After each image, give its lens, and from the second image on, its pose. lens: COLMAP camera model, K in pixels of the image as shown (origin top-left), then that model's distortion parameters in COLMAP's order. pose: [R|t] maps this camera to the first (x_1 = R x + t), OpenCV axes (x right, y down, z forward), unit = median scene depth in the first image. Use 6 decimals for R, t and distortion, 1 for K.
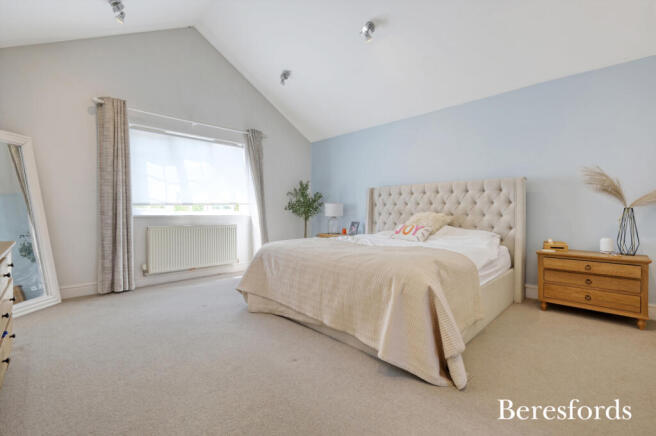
lens RADIAL K [[285.3, 0, 331.4], [0, 285.3, 205.1], [0, 0, 1]] dist [0.002899, 0.000352]
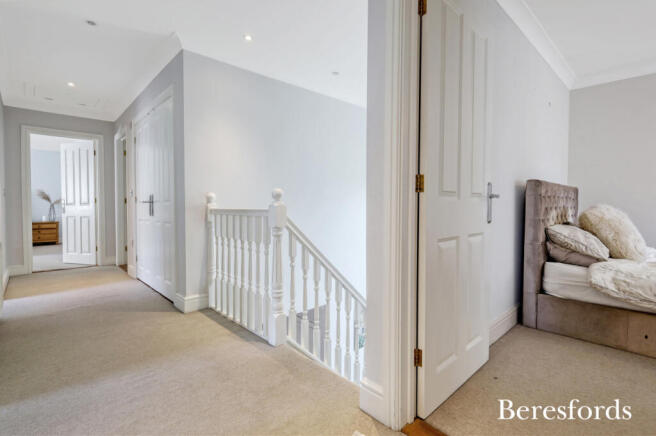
lens RADIAL K [[318.7, 0, 327.6], [0, 318.7, 213.8], [0, 0, 1]] dist [0.001497, 0.000096]
pose [[0.054145, -0.025341, 0.998211, -1.995382], [-0.003862, 0.999665, 0.025587, 0.010025], [-0.998526, -0.005241, 0.054029, -1.918834]]
